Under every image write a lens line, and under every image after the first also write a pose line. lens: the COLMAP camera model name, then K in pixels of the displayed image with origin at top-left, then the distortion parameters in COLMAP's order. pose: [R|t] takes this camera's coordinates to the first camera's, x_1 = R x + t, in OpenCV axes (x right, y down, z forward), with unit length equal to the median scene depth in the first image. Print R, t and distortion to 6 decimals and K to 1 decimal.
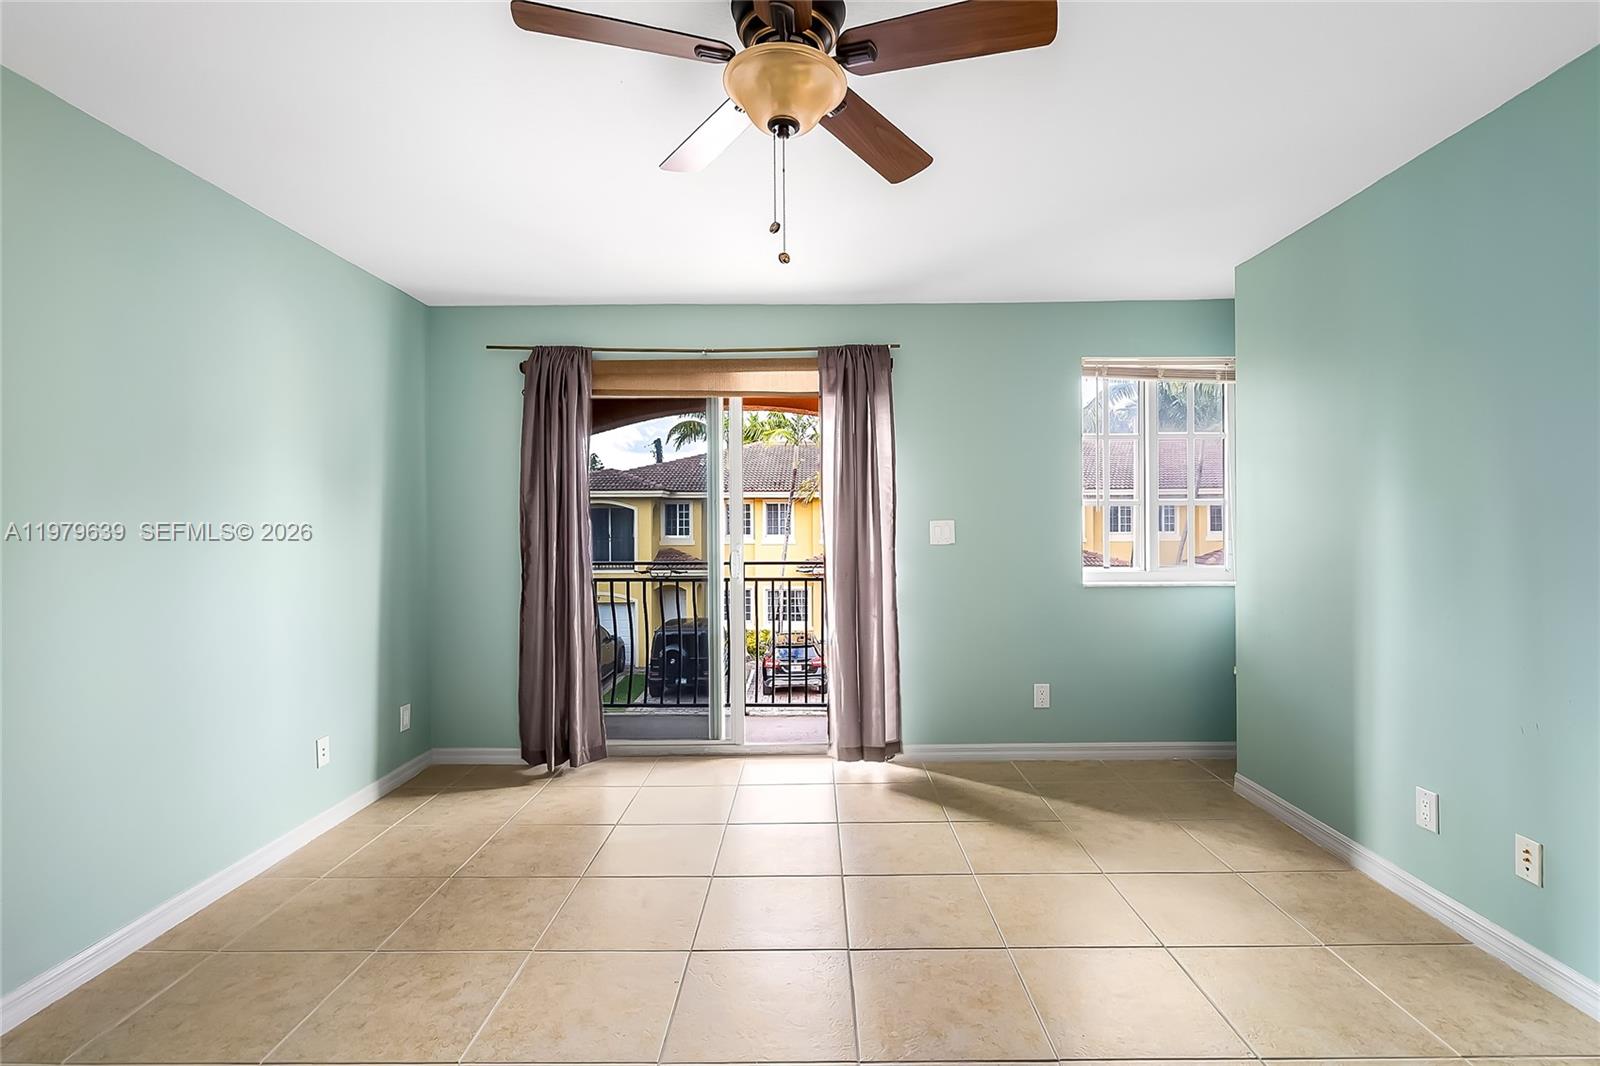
lens RADIAL K [[763.1, 0, 796.1], [0, 763.1, 529.3], [0, 0, 1]] dist [-0.000468, 0.000975]
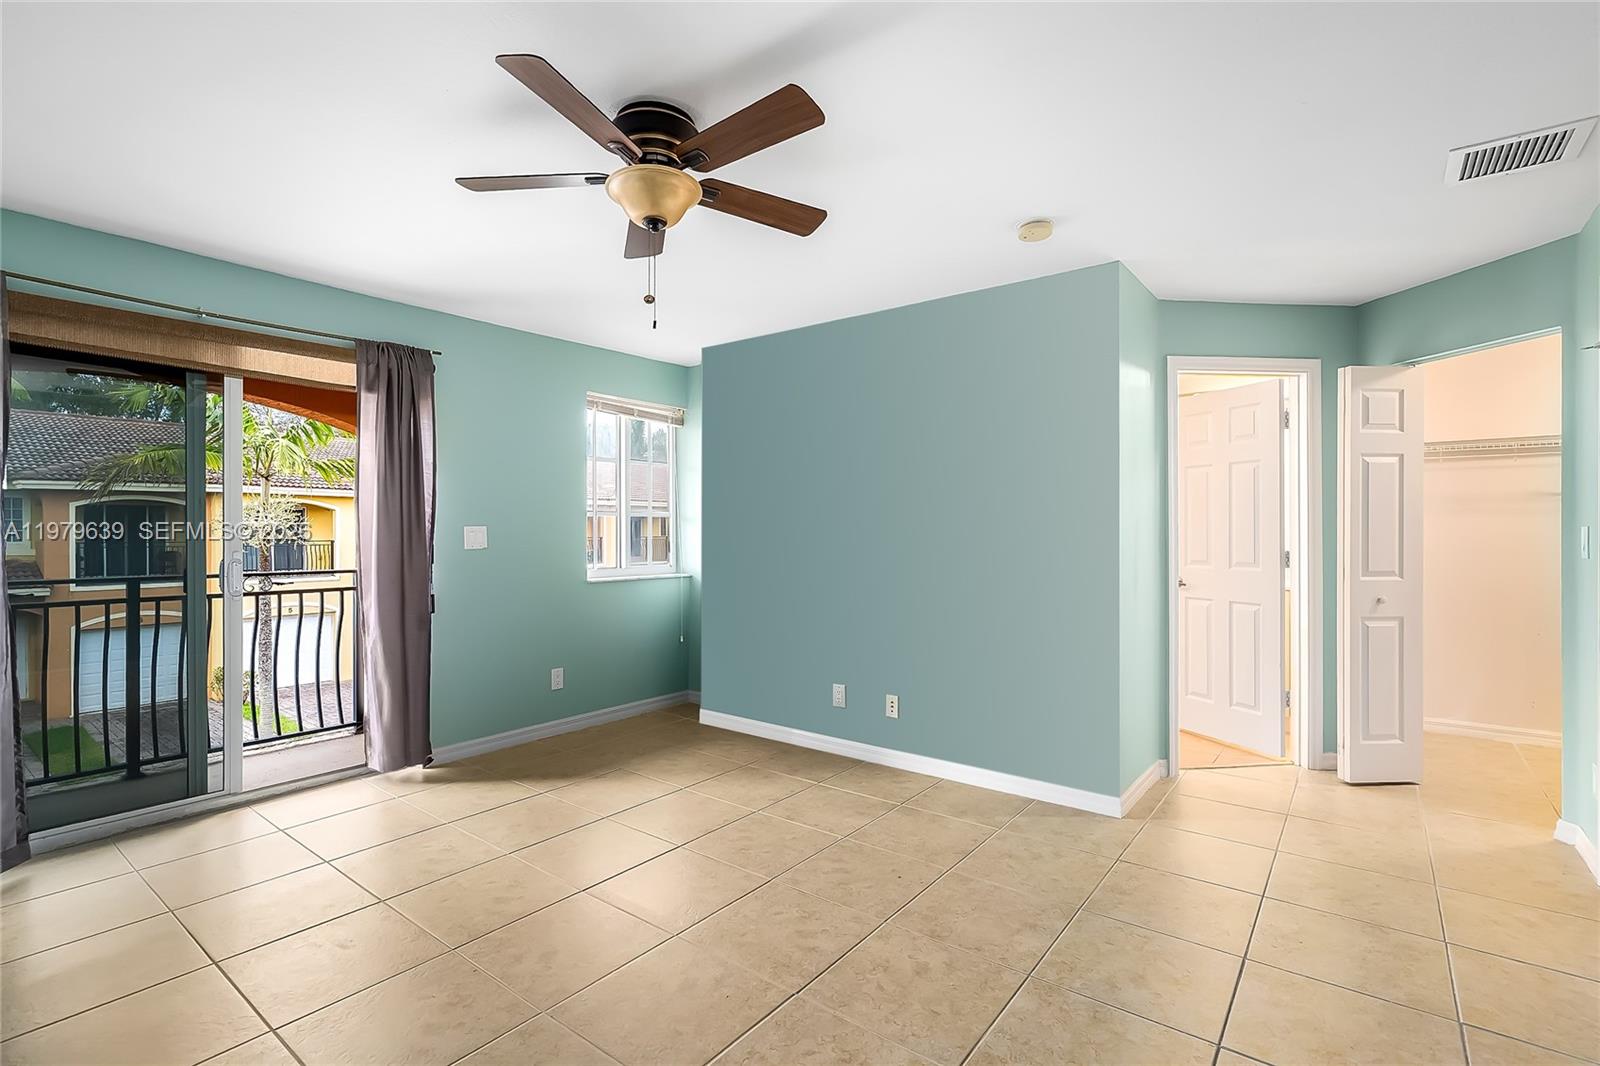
lens RADIAL K [[763.1, 0, 796.1], [0, 763.1, 529.3], [0, 0, 1]] dist [-0.000468, 0.000975]
pose [[0.609121, 0.007015, 0.793046, -0.380437], [-0.000896, 0.999966, -0.008157, 0.001050], [-0.793077, 0.004258, 0.609107, 0.009474]]
